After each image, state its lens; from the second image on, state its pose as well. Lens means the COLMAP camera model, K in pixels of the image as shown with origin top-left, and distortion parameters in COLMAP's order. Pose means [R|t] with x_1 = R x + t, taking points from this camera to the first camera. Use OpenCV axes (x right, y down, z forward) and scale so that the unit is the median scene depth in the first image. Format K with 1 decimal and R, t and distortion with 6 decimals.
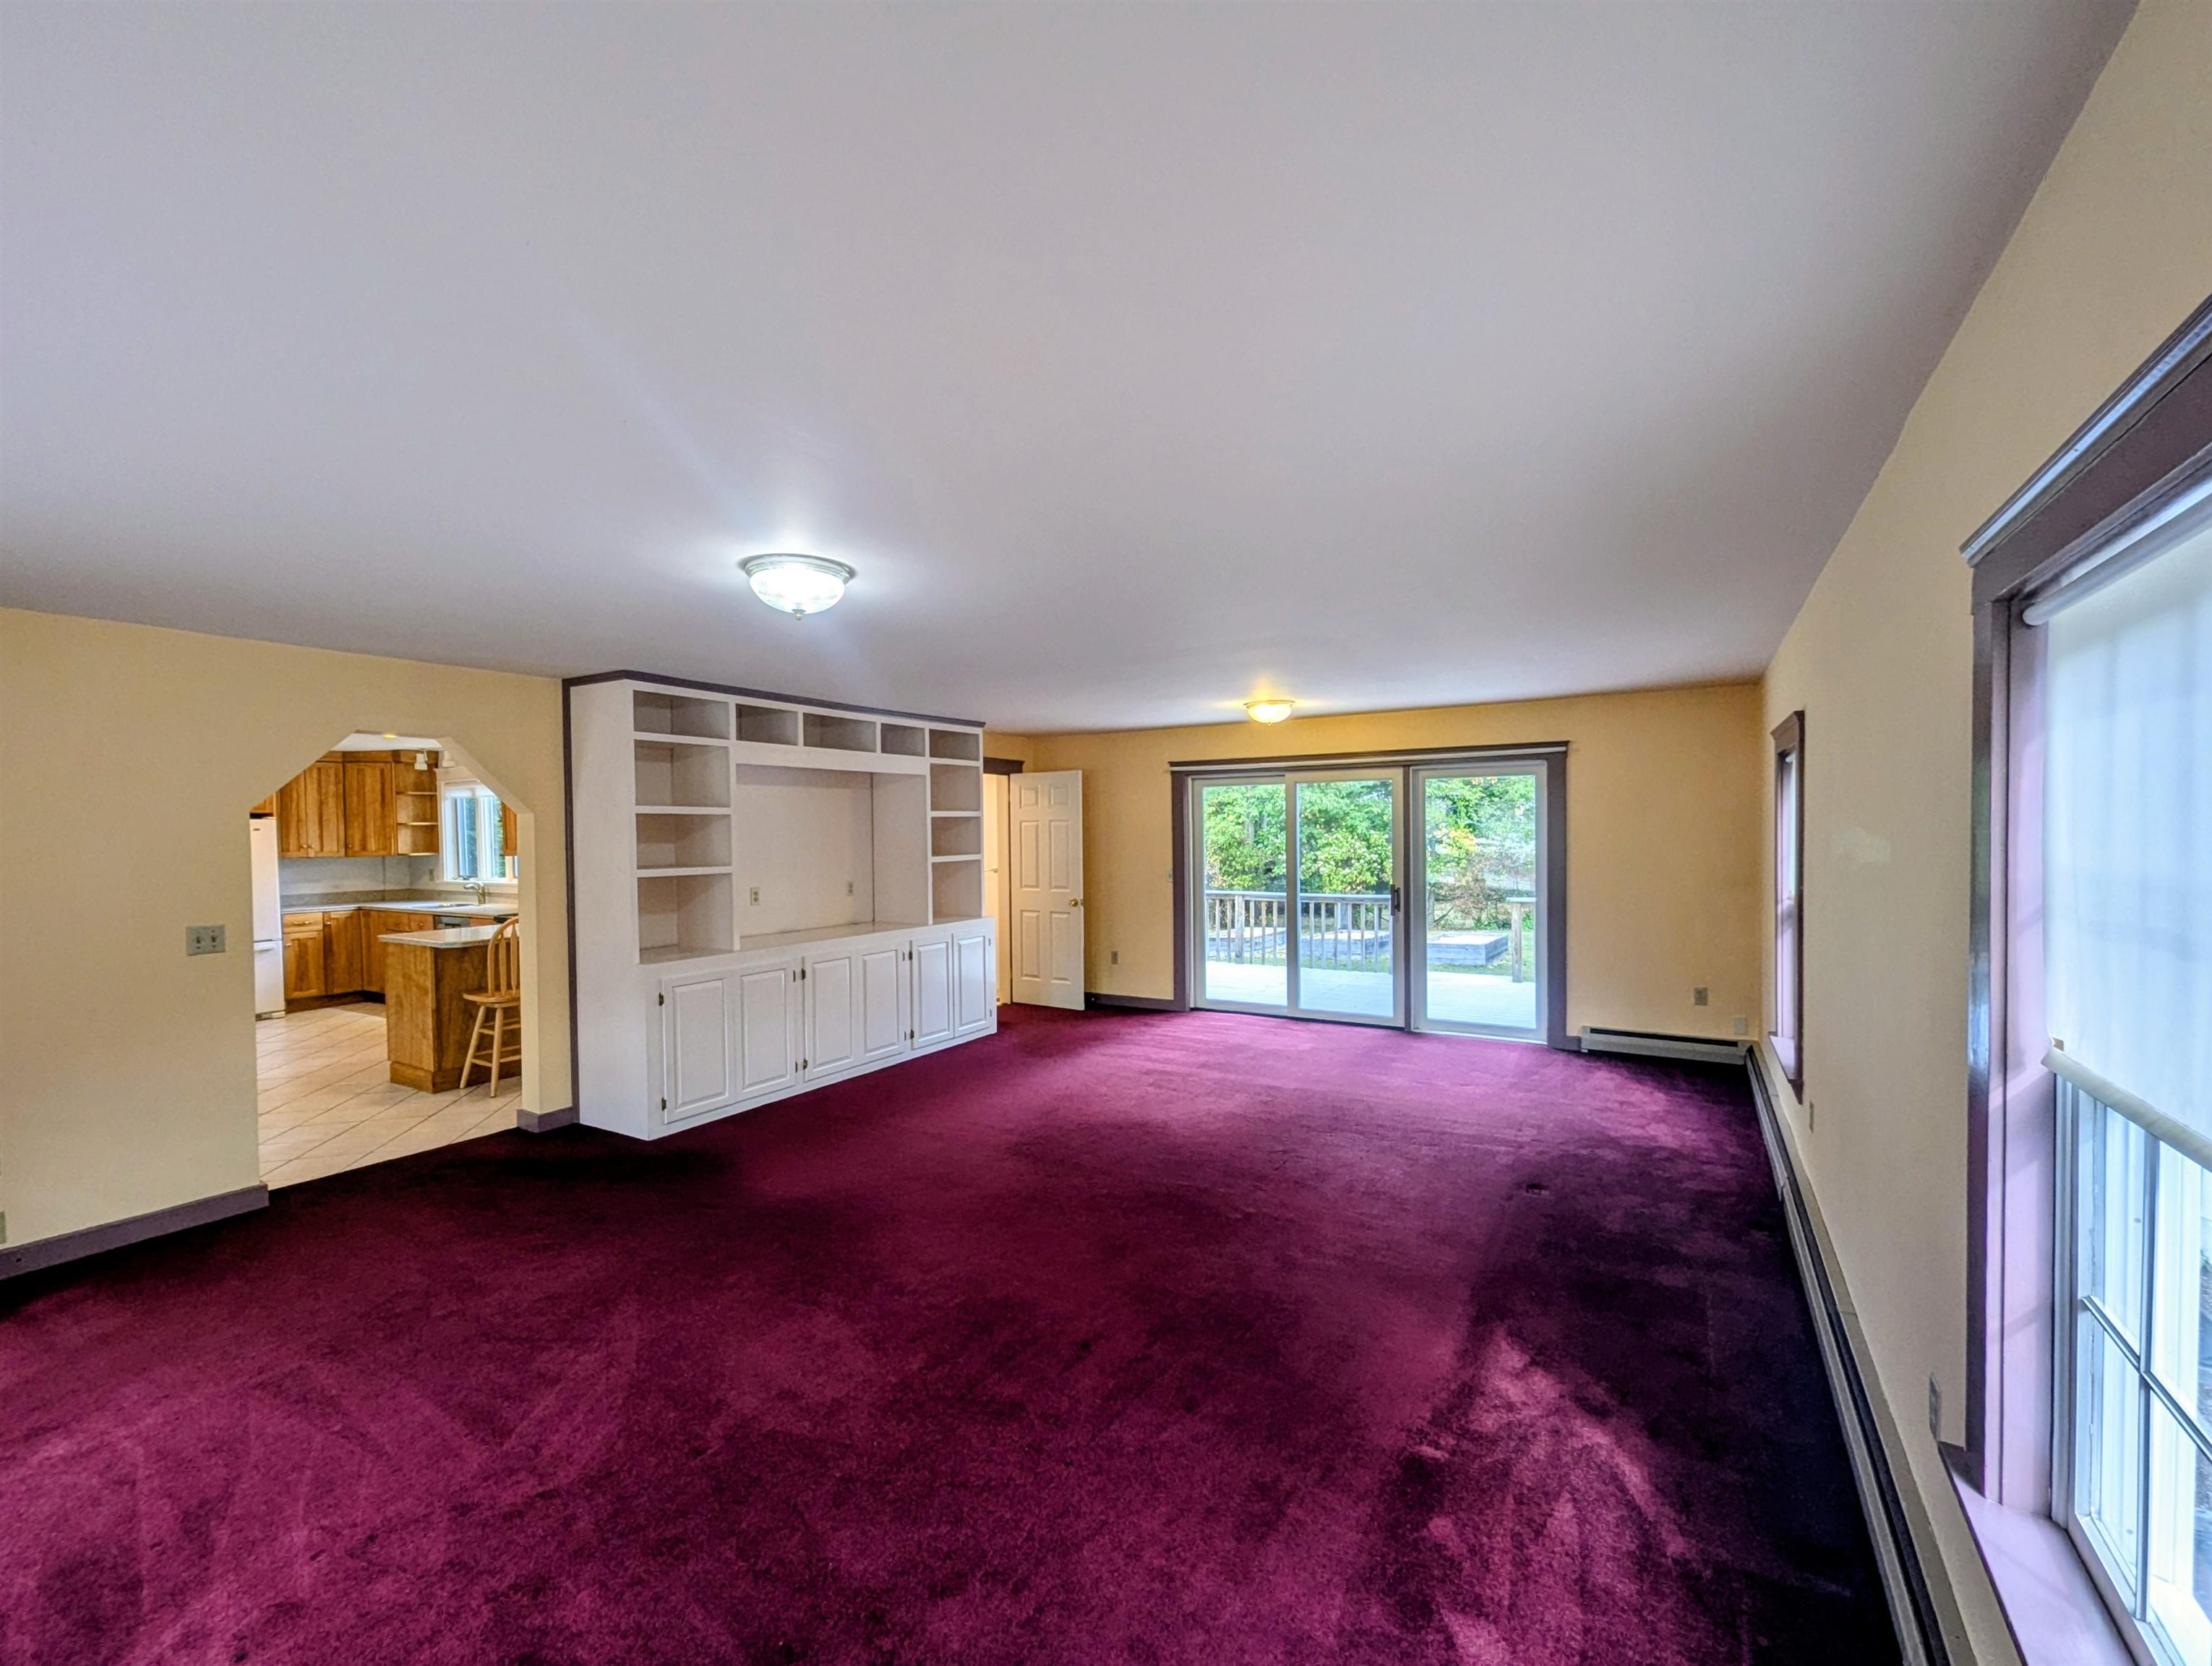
lens RADIAL K [[936.3, 0, 1121.6], [0, 936.3, 849.1], [0, 0, 1]] dist [0.000333, -0.002809]
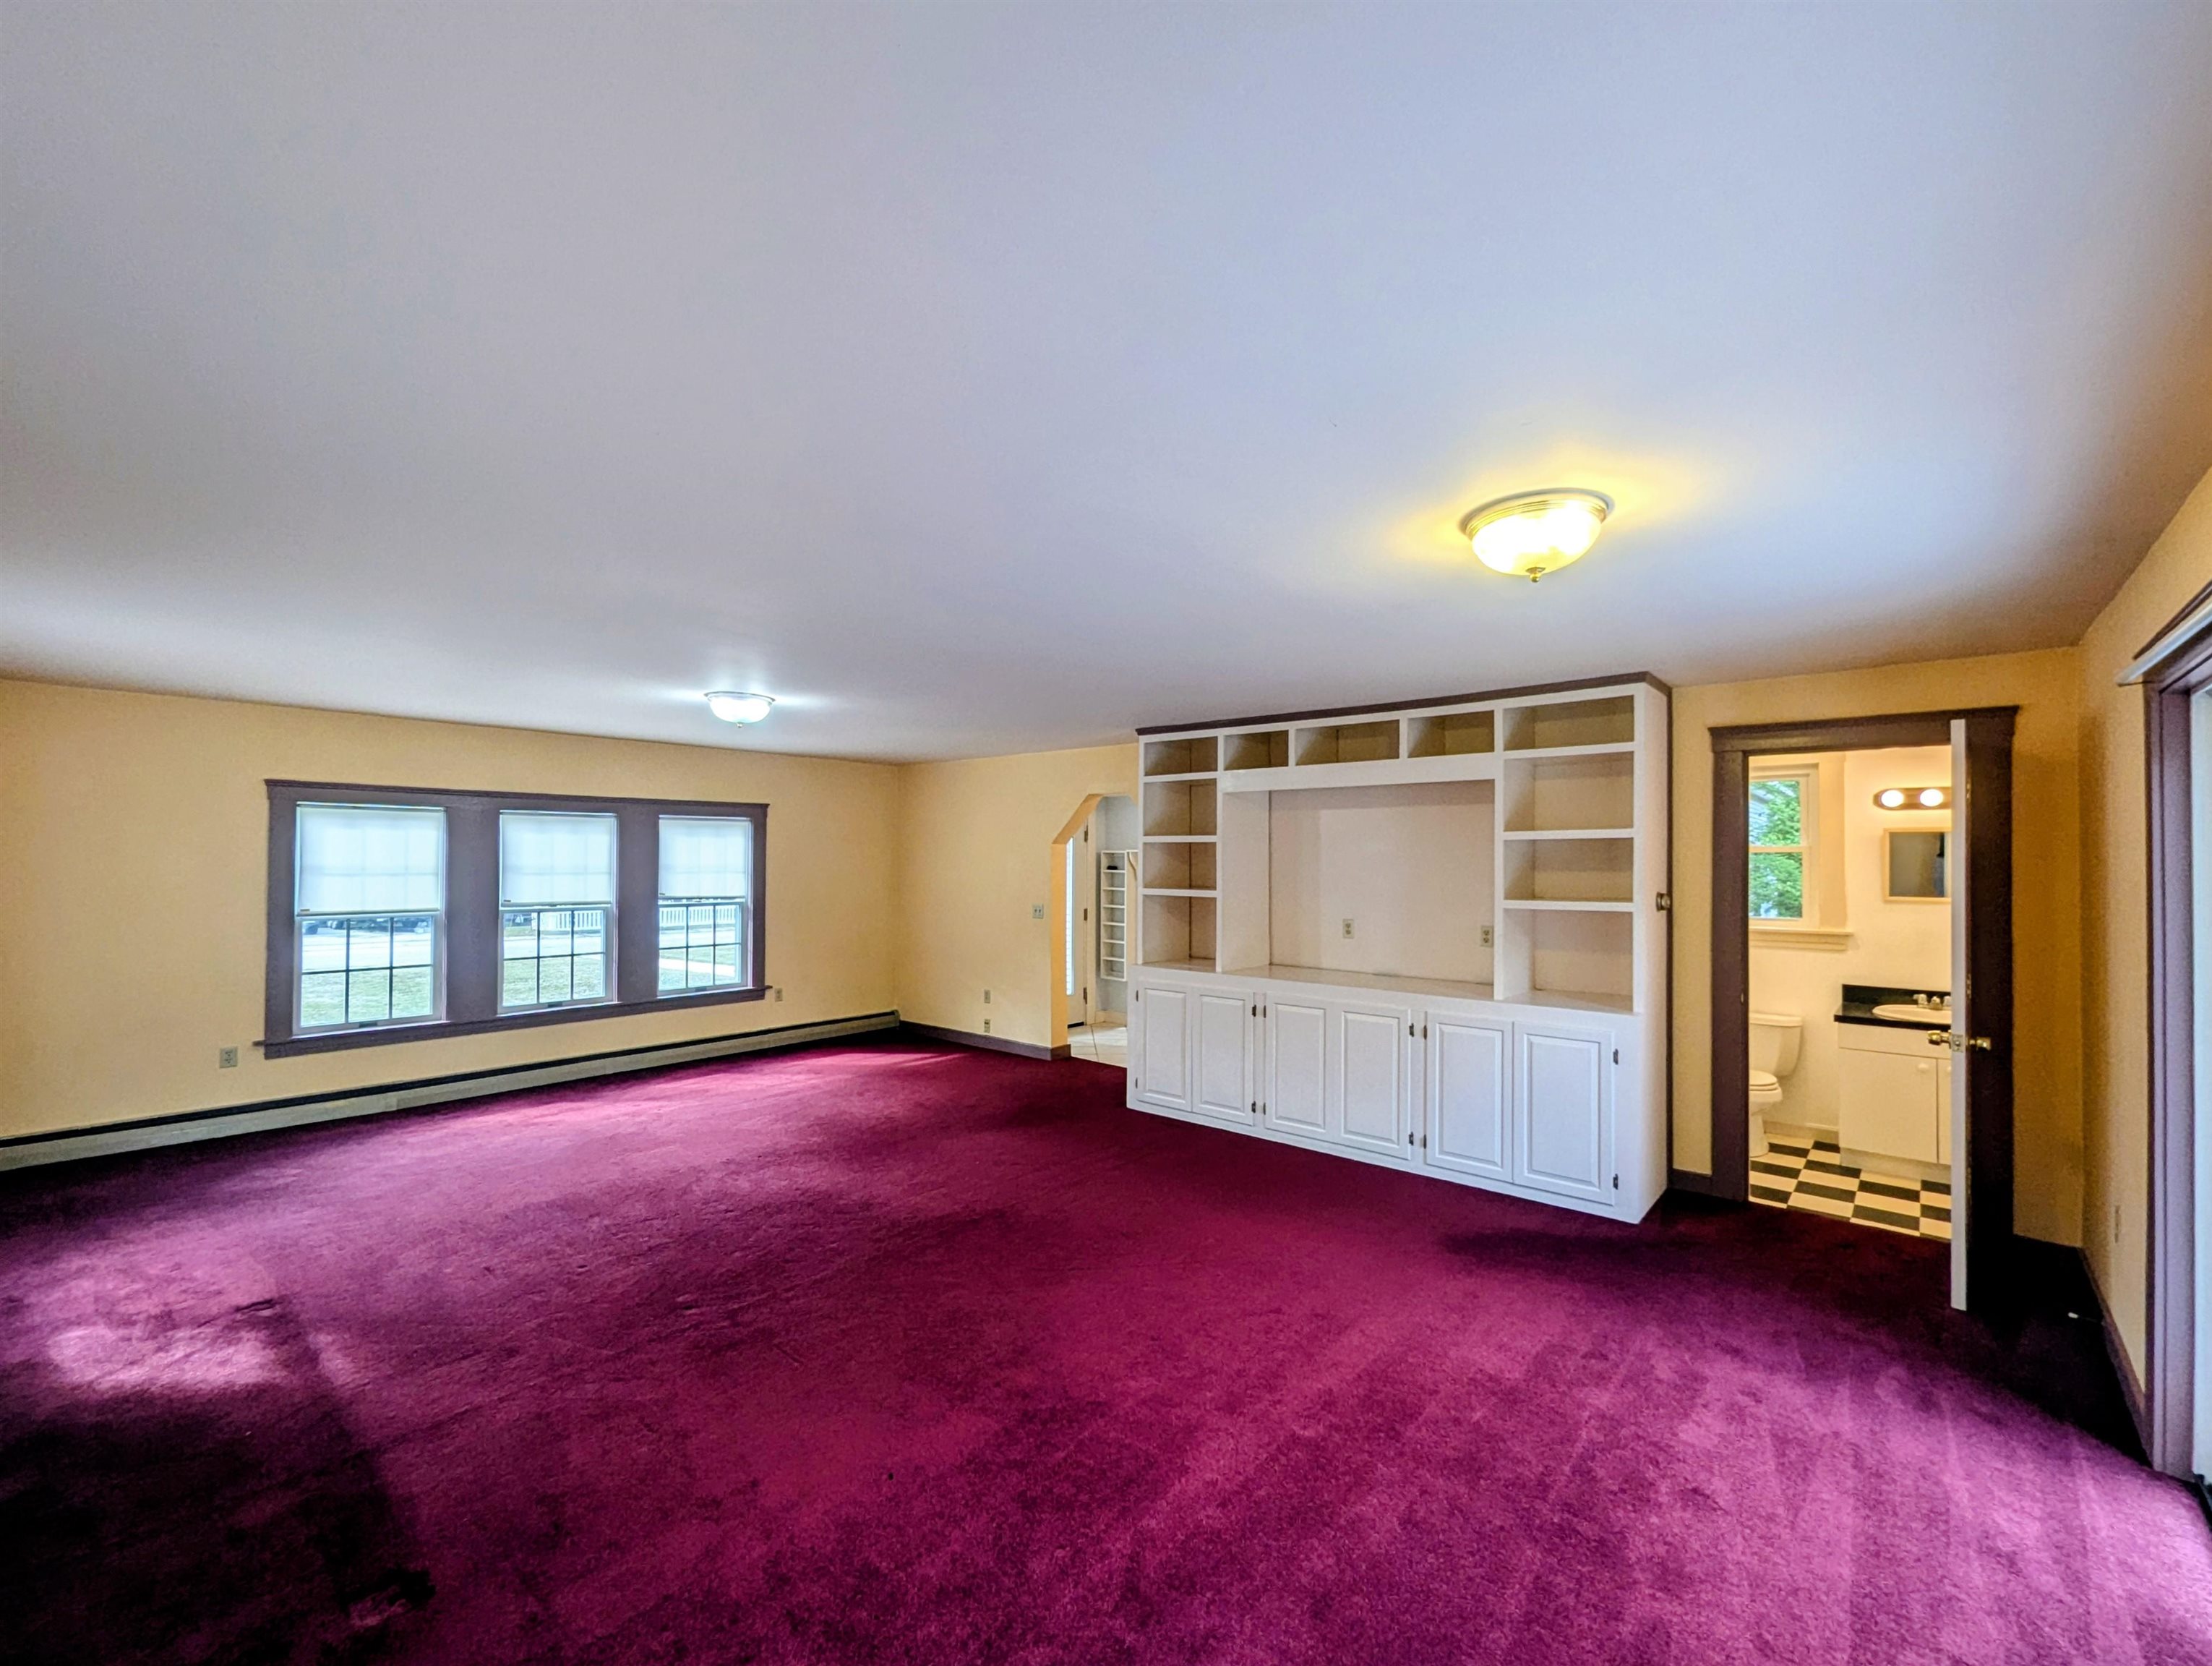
lens RADIAL K [[936.3, 0, 1121.6], [0, 936.3, 849.1], [0, 0, 1]] dist [0.000333, -0.002809]
pose [[-0.170371, 0.001730, -0.985378, 0.595936], [-0.022397, 0.999733, 0.005628, -0.030651], [0.985125, 0.023028, -0.170287, 0.998583]]
